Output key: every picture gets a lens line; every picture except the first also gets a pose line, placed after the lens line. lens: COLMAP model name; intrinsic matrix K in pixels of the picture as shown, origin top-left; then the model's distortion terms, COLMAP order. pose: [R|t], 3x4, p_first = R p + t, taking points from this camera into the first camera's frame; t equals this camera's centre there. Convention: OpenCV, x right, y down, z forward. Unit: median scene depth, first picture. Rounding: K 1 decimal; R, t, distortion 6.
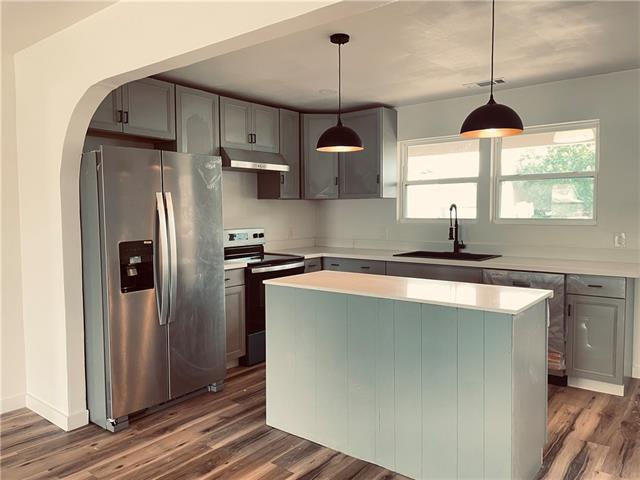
lens RADIAL K [[479.9, 0, 318.6], [0, 479.9, 234.6], [0, 0, 1]] dist [0.037550, -0.057977]
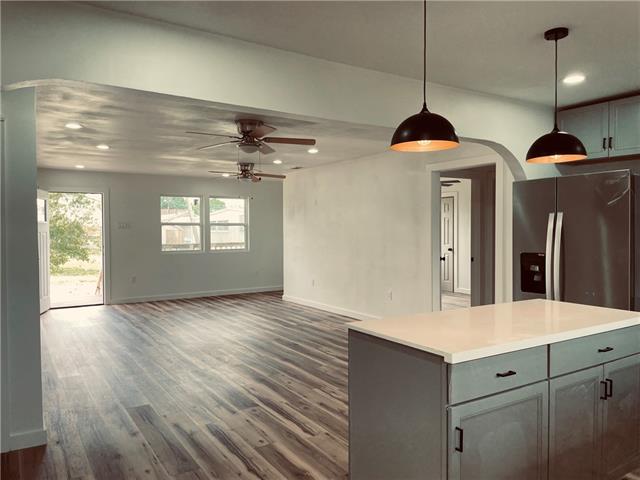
lens RADIAL K [[479.9, 0, 320.5], [0, 479.9, 243.2], [0, 0, 1]] dist [0.037550, -0.057977]
pose [[-0.327706, 0.034354, -0.944155, 0.706836], [-0.039879, 0.997945, 0.050153, -0.038234], [0.943938, 0.054087, -0.325662, 0.631713]]
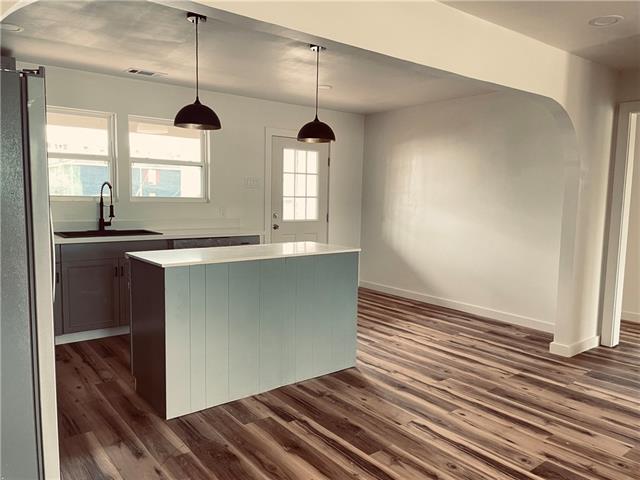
lens RADIAL K [[479.9, 0, 323.7], [0, 479.9, 243.3], [0, 0, 1]] dist [0.037550, -0.057977]
pose [[0.229326, -0.085994, 0.969543, -0.645695], [0.028761, 0.996253, 0.081560, -0.004636], [-0.972925, 0.009181, 0.230940, 0.355235]]
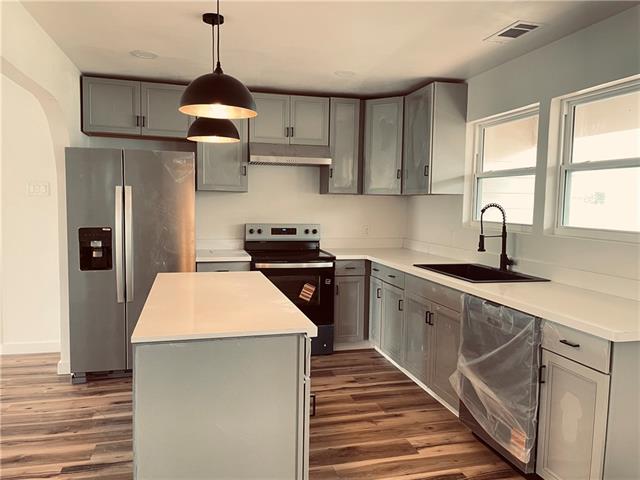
lens RADIAL K [[479.9, 0, 322.0], [0, 479.9, 235.1], [0, 0, 1]] dist [0.037550, -0.057977]
pose [[0.808565, 0.063016, -0.585023, 0.538923], [-0.055730, 0.997981, 0.030474, -0.025141], [0.585762, 0.007964, 0.810444, 0.265152]]
